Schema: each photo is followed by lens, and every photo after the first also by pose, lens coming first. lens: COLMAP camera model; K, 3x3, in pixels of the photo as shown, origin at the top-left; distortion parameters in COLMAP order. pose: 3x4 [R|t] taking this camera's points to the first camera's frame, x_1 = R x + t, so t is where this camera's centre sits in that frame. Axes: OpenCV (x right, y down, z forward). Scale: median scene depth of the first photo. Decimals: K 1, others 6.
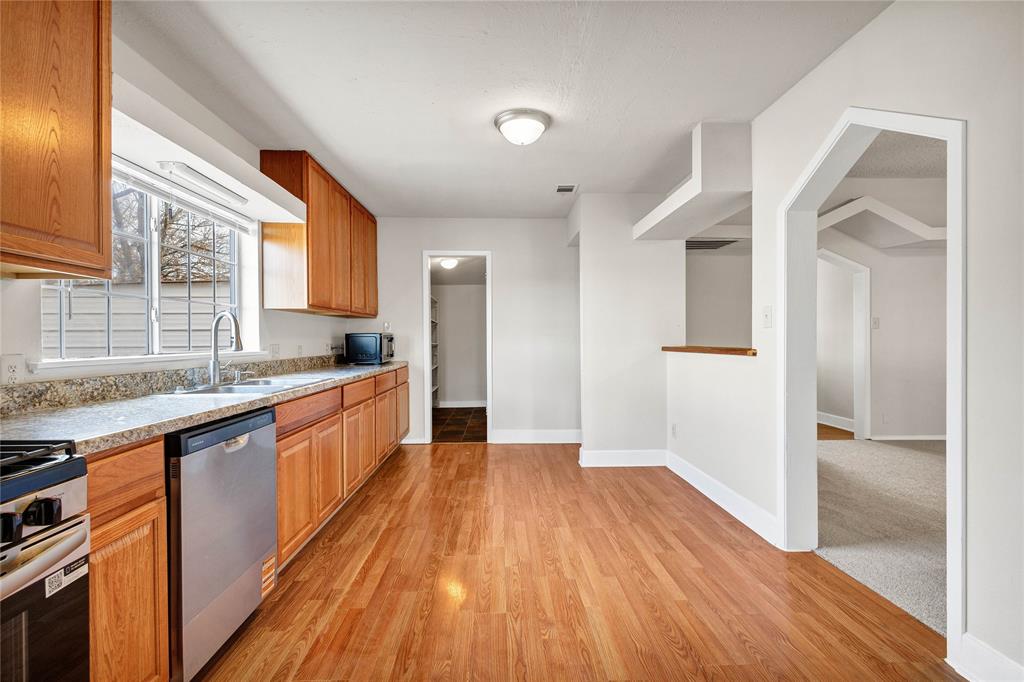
lens RADIAL K [[472.4, 0, 510.2], [0, 472.4, 340.4], [0, 0, 1]] dist [0.001538, -0.000130]
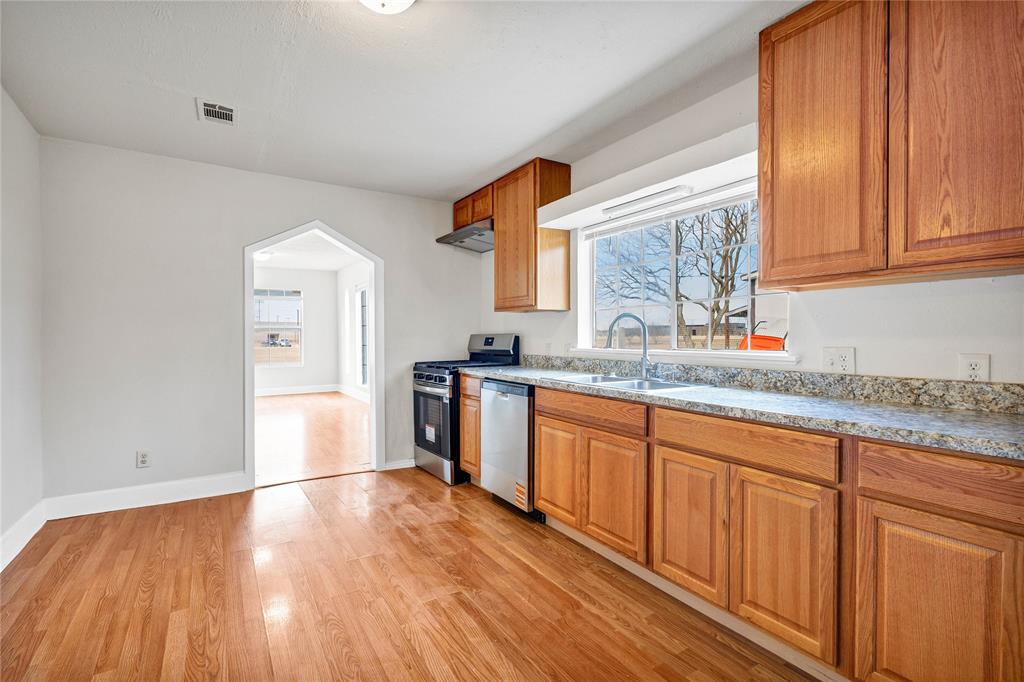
lens RADIAL K [[472.4, 0, 511.5], [0, 472.4, 337.1], [0, 0, 1]] dist [0.001538, -0.000130]
pose [[-0.856814, 0.030285, -0.514735, 0.202078], [0.022228, 0.999515, 0.021808, -0.033783], [0.515146, 0.007244, -0.857072, 1.659631]]
